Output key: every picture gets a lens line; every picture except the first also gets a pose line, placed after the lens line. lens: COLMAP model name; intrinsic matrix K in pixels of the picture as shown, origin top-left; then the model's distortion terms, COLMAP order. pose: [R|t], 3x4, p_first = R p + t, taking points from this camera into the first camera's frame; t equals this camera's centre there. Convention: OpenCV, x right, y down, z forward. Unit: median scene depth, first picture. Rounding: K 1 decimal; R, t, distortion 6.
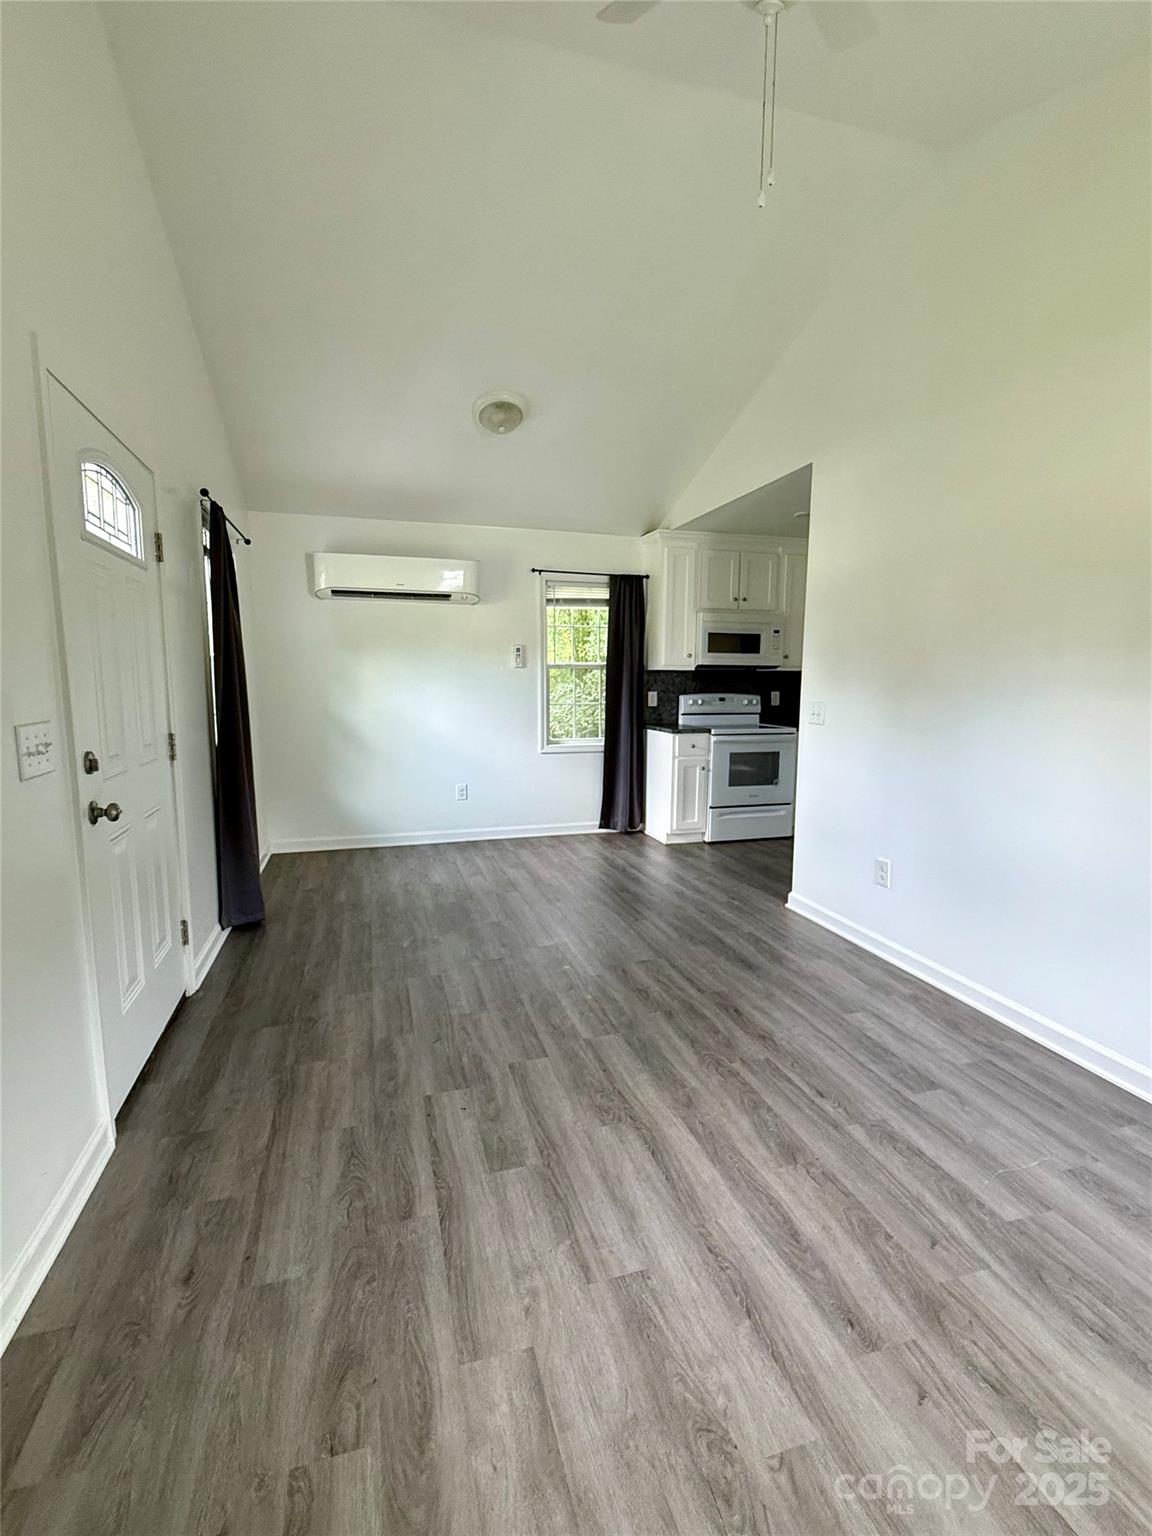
lens RADIAL K [[705.3, 0, 576.0], [0, 705.3, 768.0], [0, 0, 1]] dist [0.008910, -0.000138]
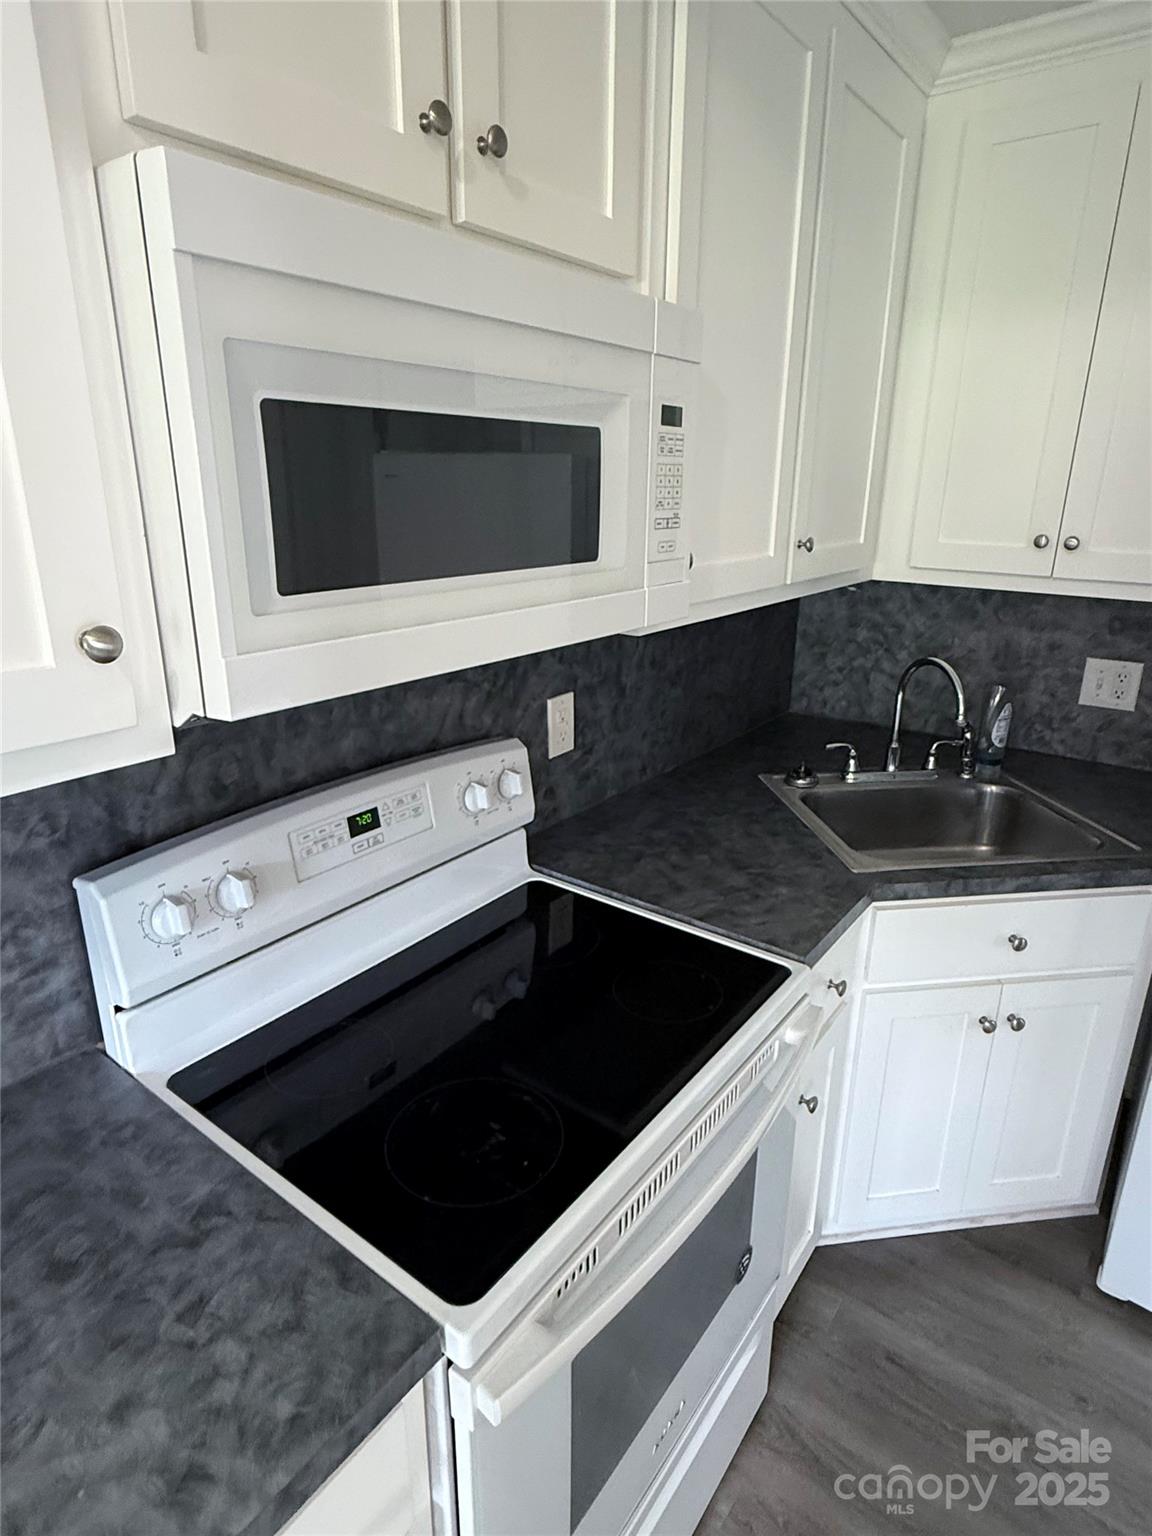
lens RADIAL K [[867.0, 0, 577.4], [0, 867.0, 762.0], [0, 0, 1]] dist [0.000736, 0.000963]
pose [[0.809540, -0.181873, 0.558183, 0.142592], [0.069405, 0.973784, 0.216628, -0.162070], [-0.582948, -0.136628, 0.800940, 0.851063]]
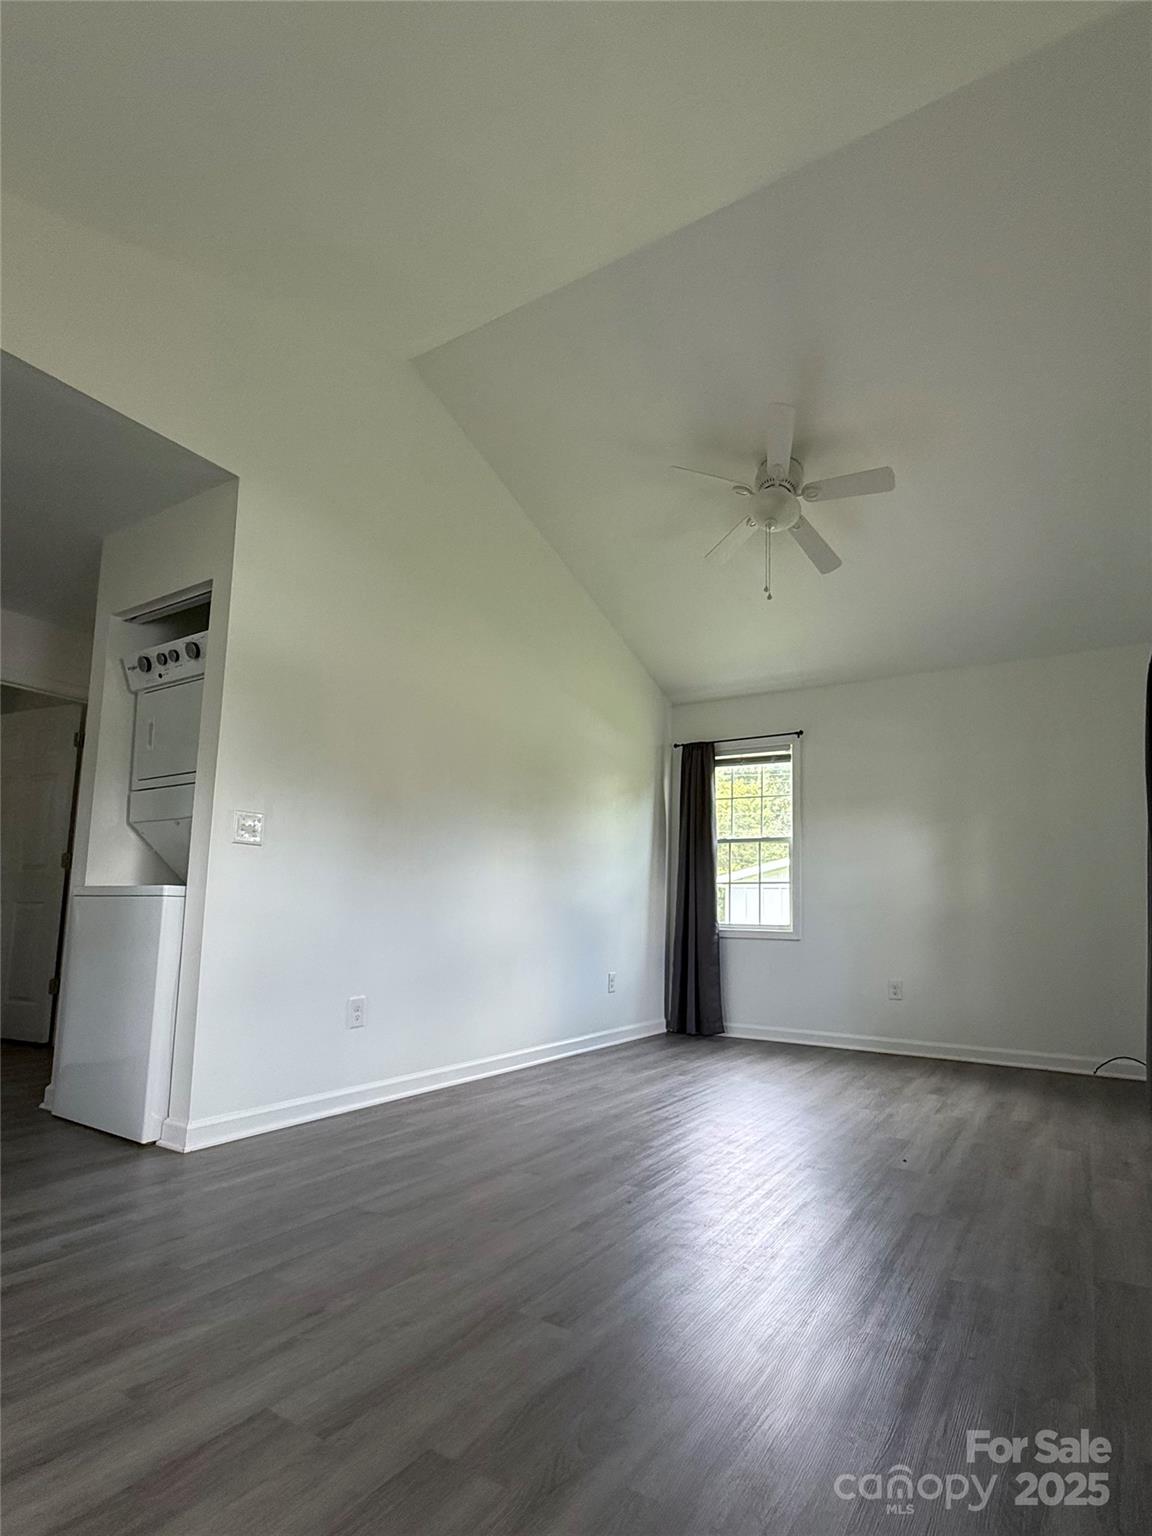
lens RADIAL K [[763.9, 0, 598.9], [0, 763.9, 829.6], [0, 0, 1]] dist [-0.000615, -0.009120]
pose [[-0.662657, 0.067595, 0.745866, -0.297624], [0.070007, 0.997149, -0.028170, -0.020662], [-0.745643, 0.033549, -0.665500, 0.820991]]
